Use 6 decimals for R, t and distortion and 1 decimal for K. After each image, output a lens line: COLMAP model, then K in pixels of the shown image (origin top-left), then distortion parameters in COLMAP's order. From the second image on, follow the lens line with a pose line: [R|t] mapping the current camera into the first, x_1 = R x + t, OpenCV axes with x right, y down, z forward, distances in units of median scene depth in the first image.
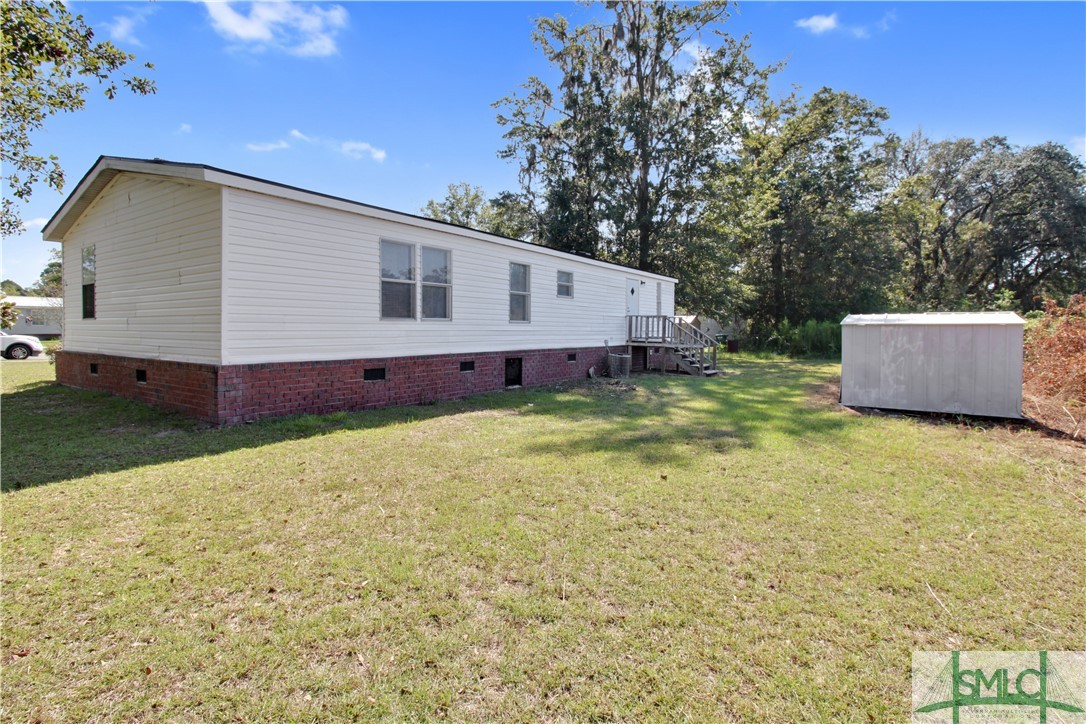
lens RADIAL K [[521.3, 0, 543.4], [0, 521.3, 334.3], [0, 0, 1]] dist [-0.014880, -0.000341]
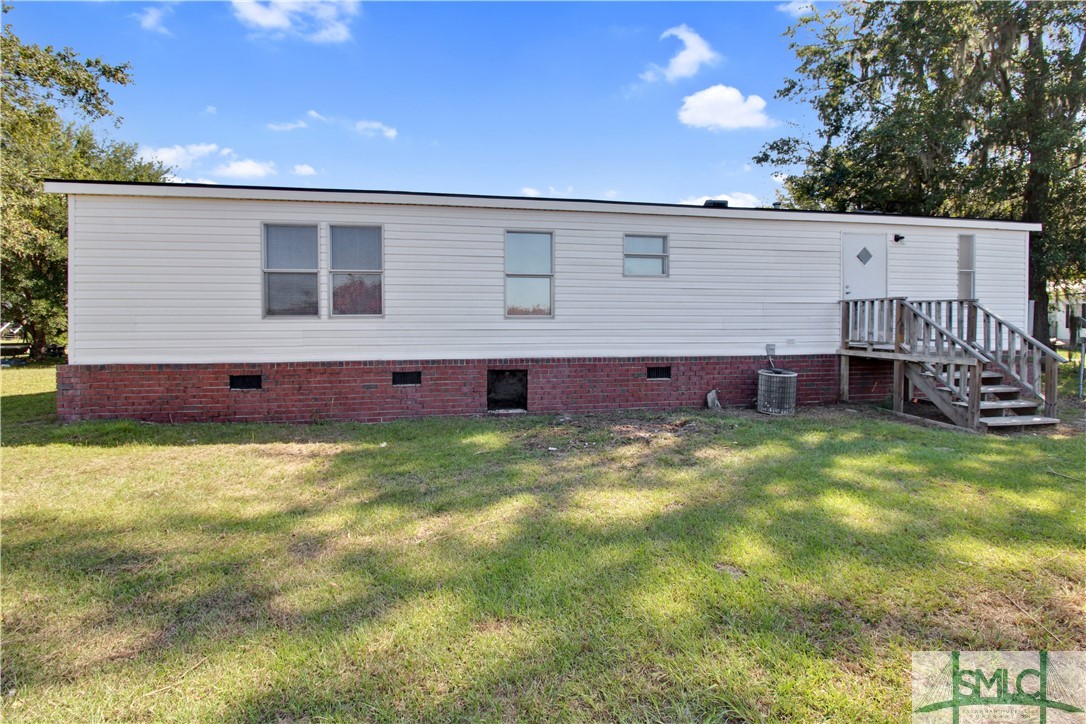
lens RADIAL K [[521.3, 0, 543.4], [0, 521.3, 334.3], [0, 0, 1]] dist [-0.014880, -0.000341]
pose [[0.706331, 0.008306, -0.707833, 0.549049], [-0.001077, 0.999943, 0.010658, -0.009995], [0.707881, -0.006766, 0.706299, 0.649696]]
